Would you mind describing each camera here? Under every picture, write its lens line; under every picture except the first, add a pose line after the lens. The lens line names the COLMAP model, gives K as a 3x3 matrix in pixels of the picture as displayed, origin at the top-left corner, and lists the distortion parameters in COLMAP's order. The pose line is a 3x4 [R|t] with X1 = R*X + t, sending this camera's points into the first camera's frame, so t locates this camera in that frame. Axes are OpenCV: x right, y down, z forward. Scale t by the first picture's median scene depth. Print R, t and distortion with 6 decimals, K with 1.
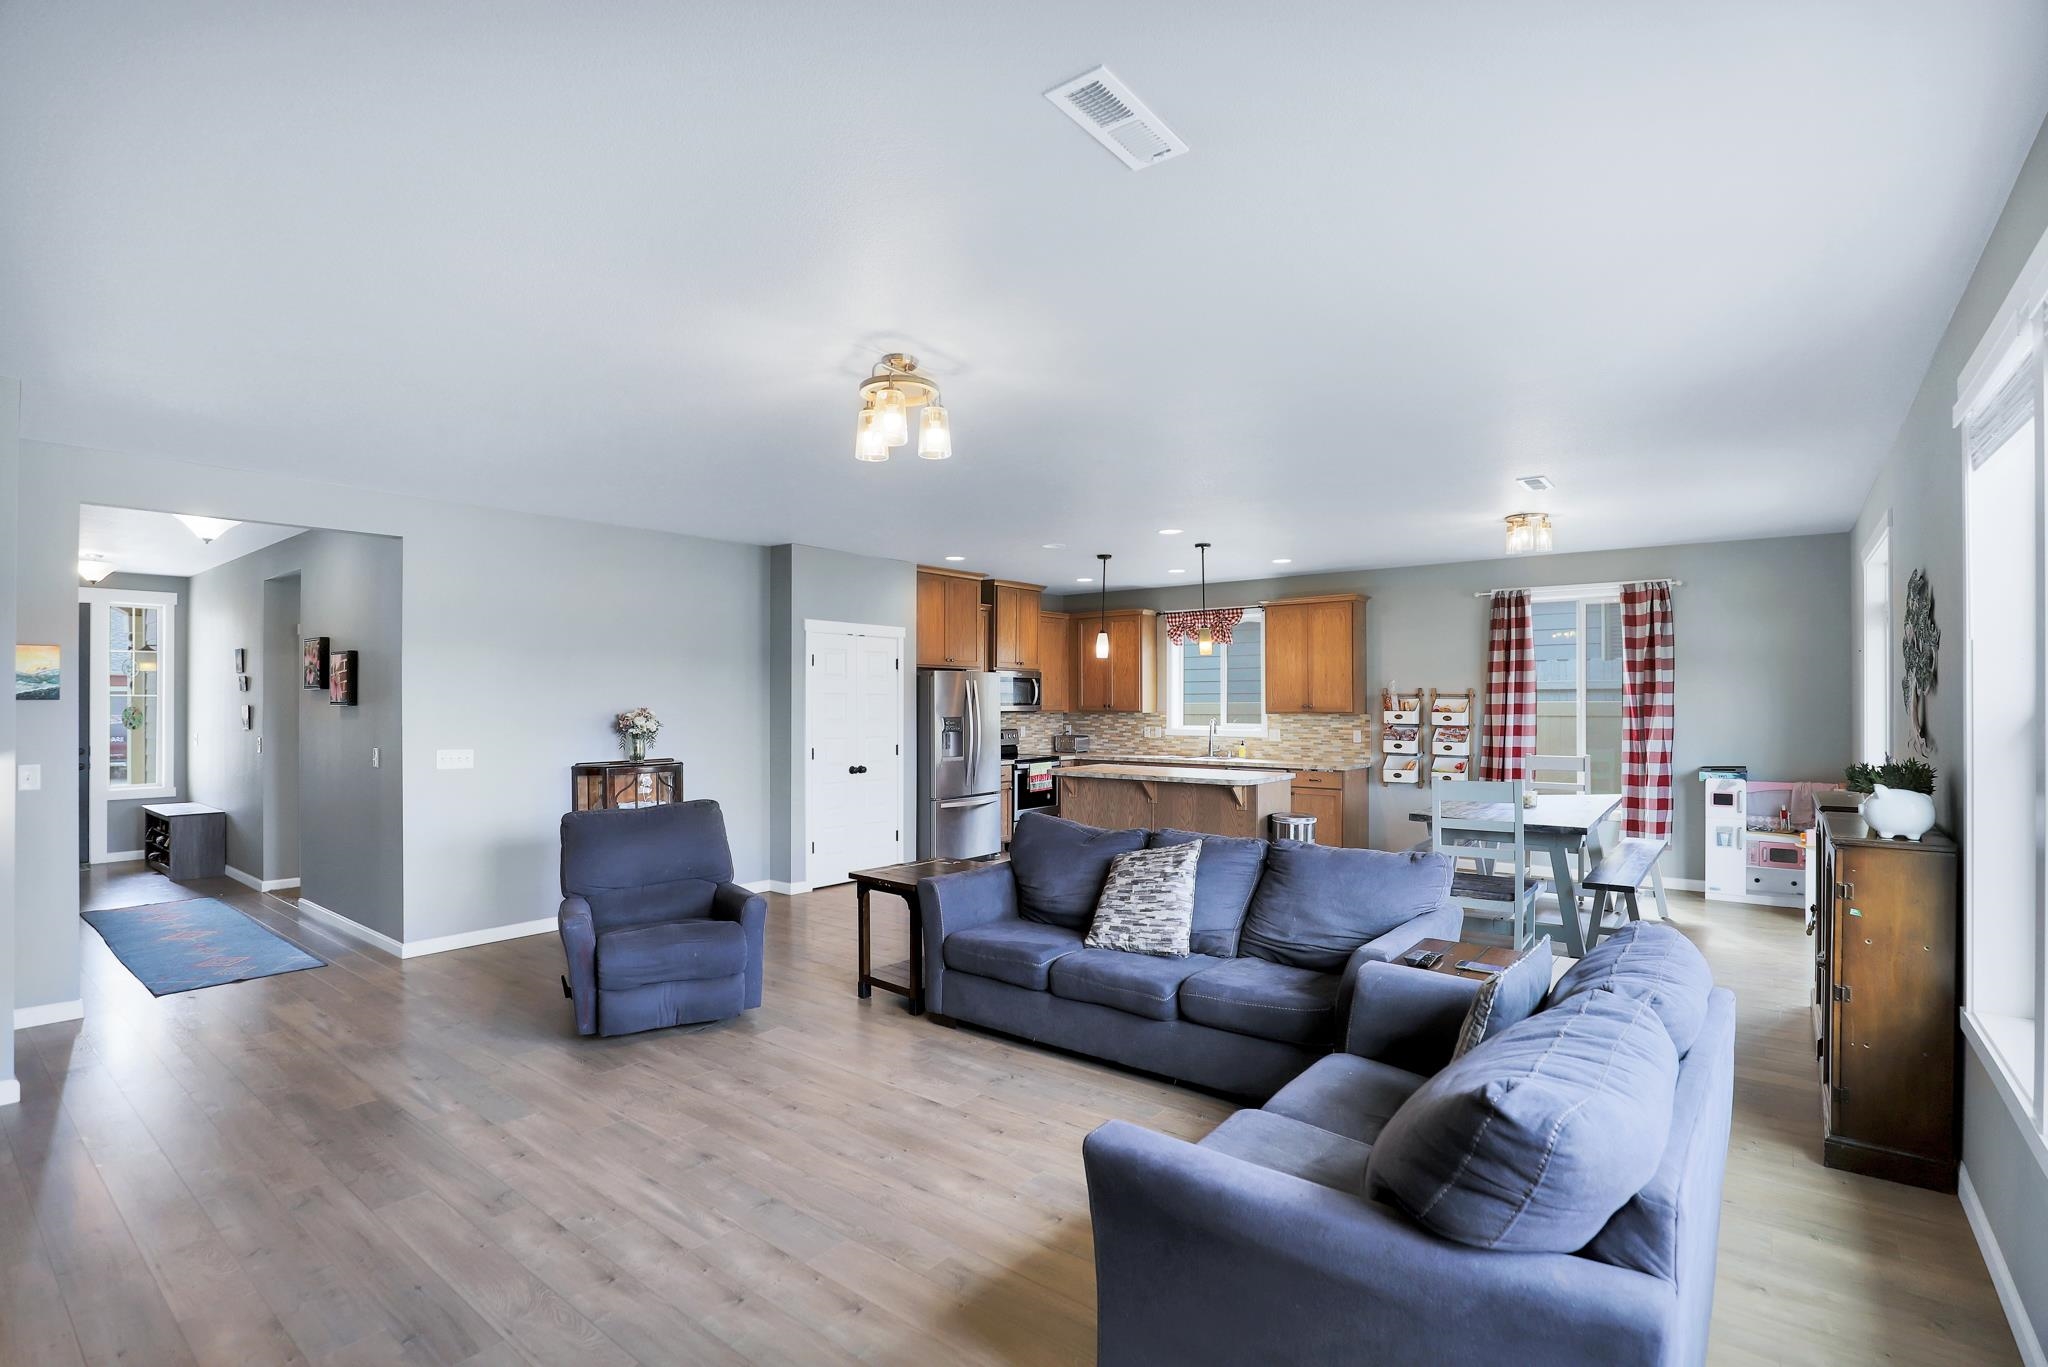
lens RADIAL K [[954.4, 0, 1016.8], [0, 954.4, 693.0], [0, 0, 1]] dist [-0.028789, 0.003311]
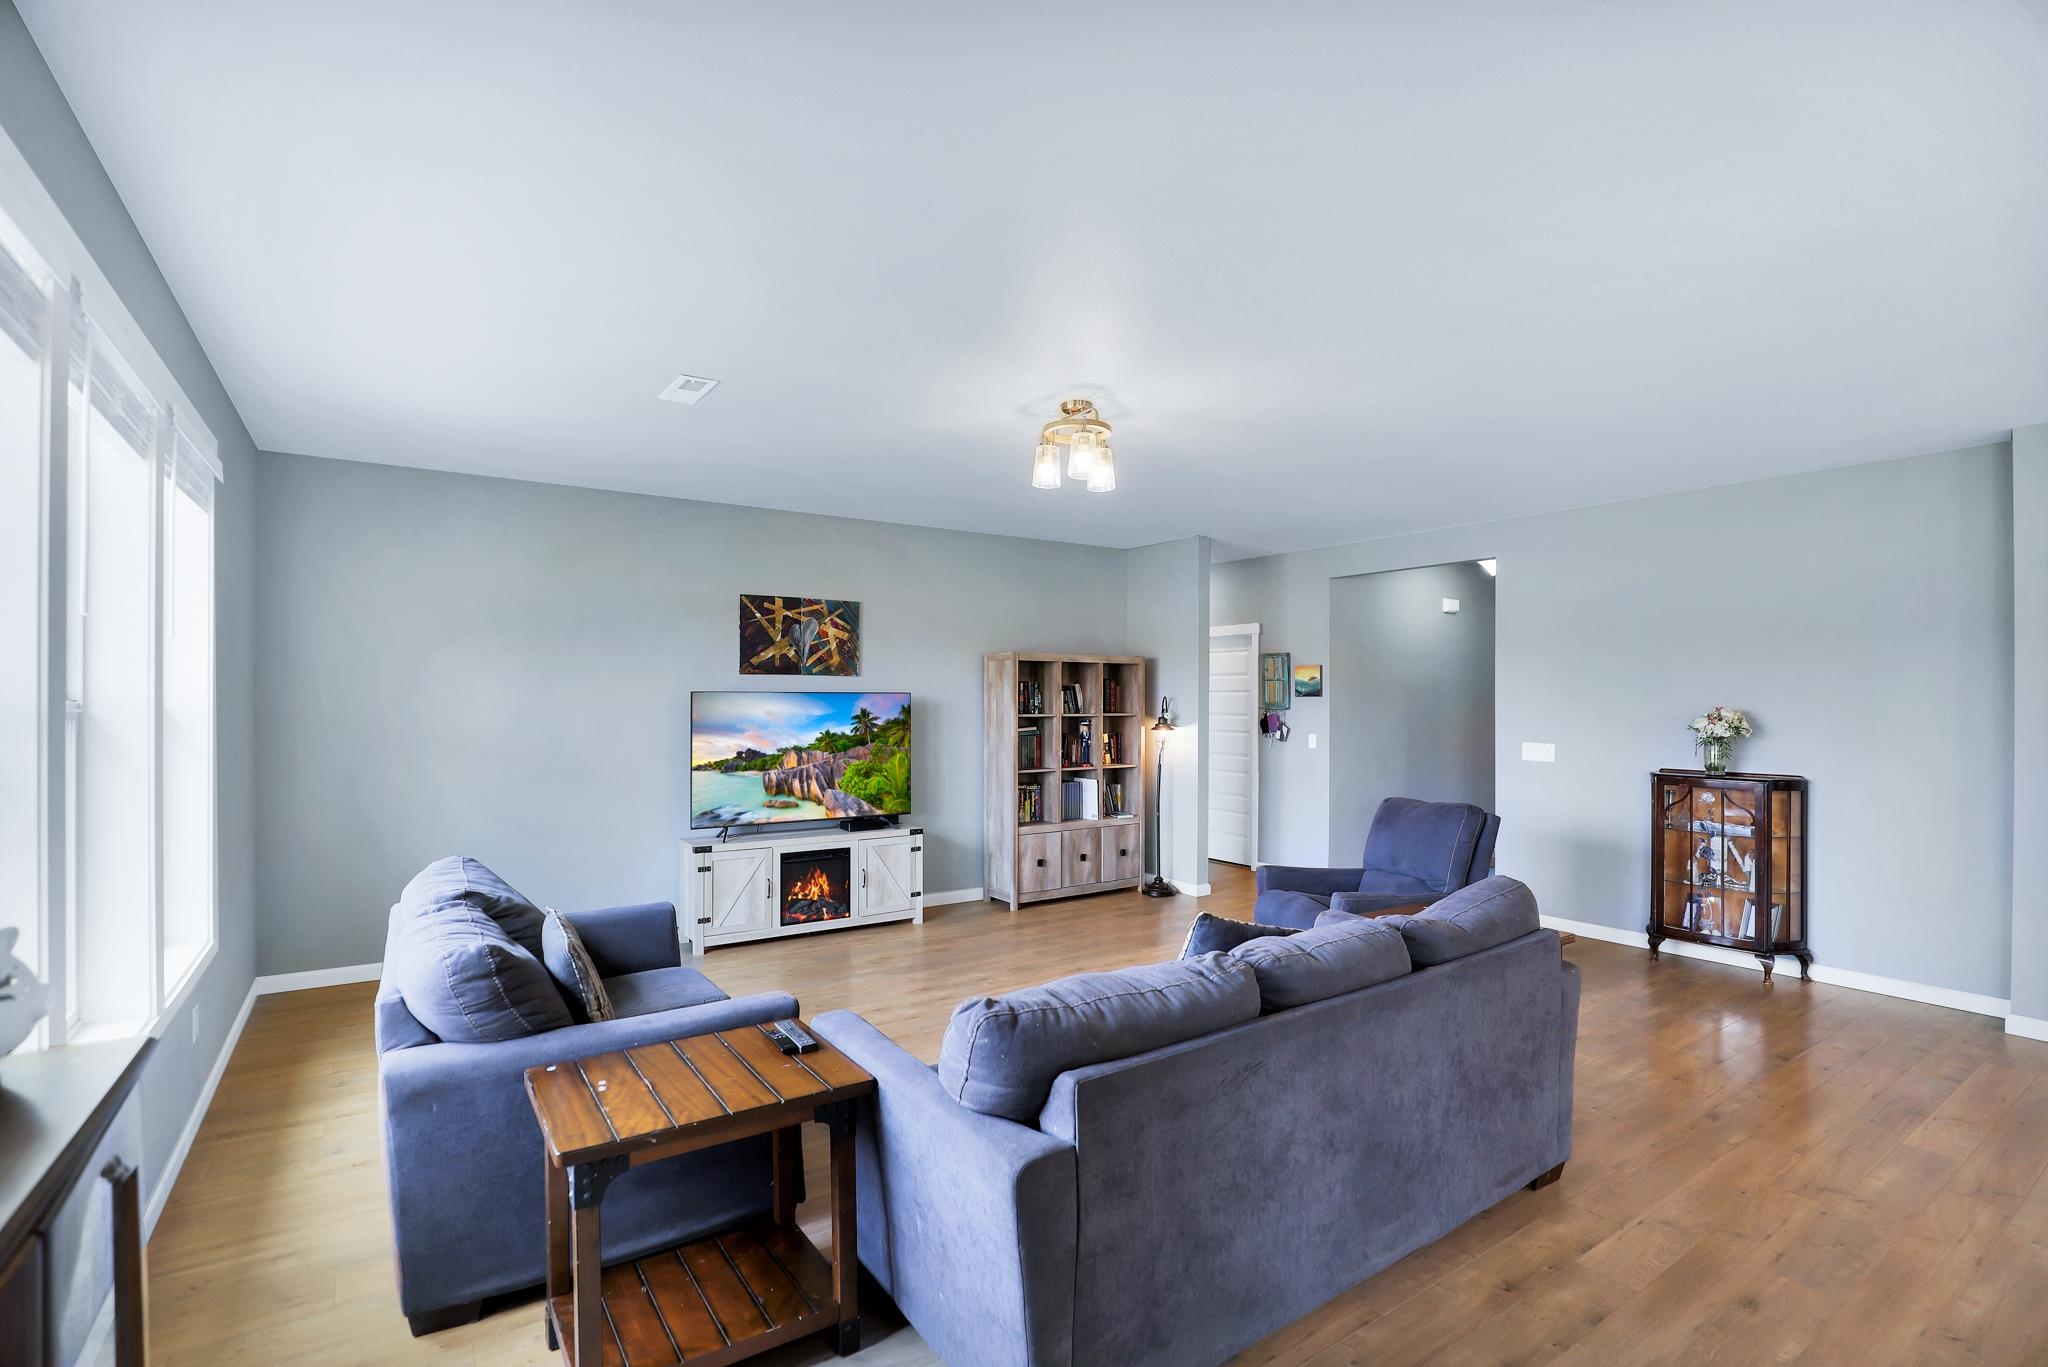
lens RADIAL K [[954.4, 0, 1070.4], [0, 954.4, 697.7], [0, 0, 1]] dist [-0.028789, 0.003311]
pose [[-0.264699, -0.000204, -0.964331, 0.400054], [0.006362, 0.999978, -0.001958, 0.004066], [0.964310, -0.006654, -0.264692, 0.517689]]
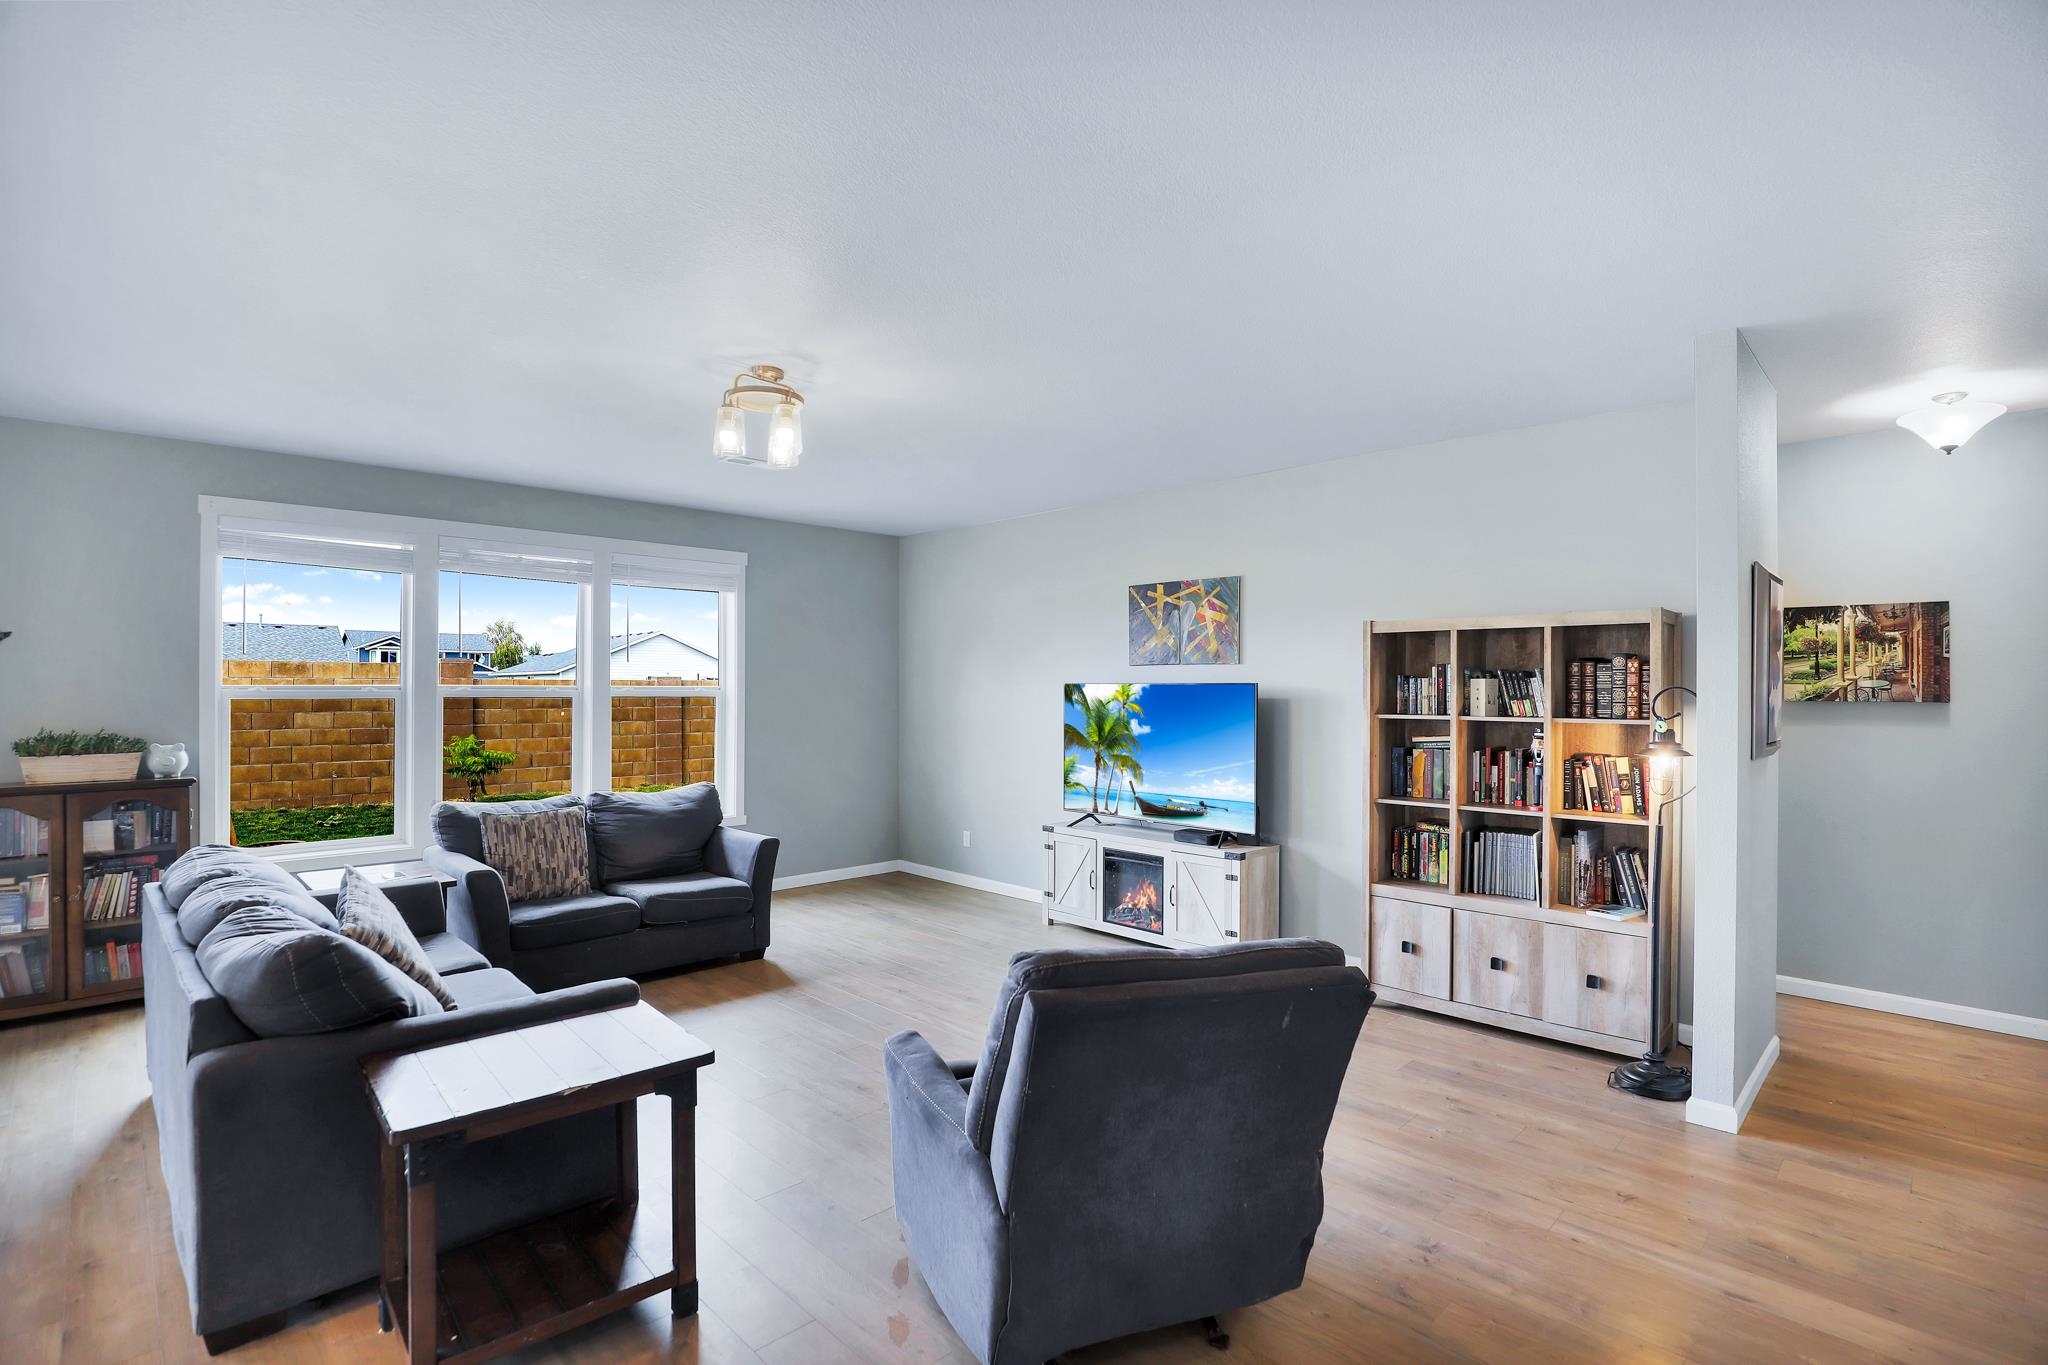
lens RADIAL K [[954.4, 0, 1031.1], [0, 954.4, 703.1], [0, 0, 1]] dist [-0.028789, 0.003311]
pose [[-0.994904, -0.002586, 0.100793, -0.220843], [-0.001877, 0.999973, 0.007132, 0.006464], [-0.100809, 0.006906, -0.994882, 0.810184]]
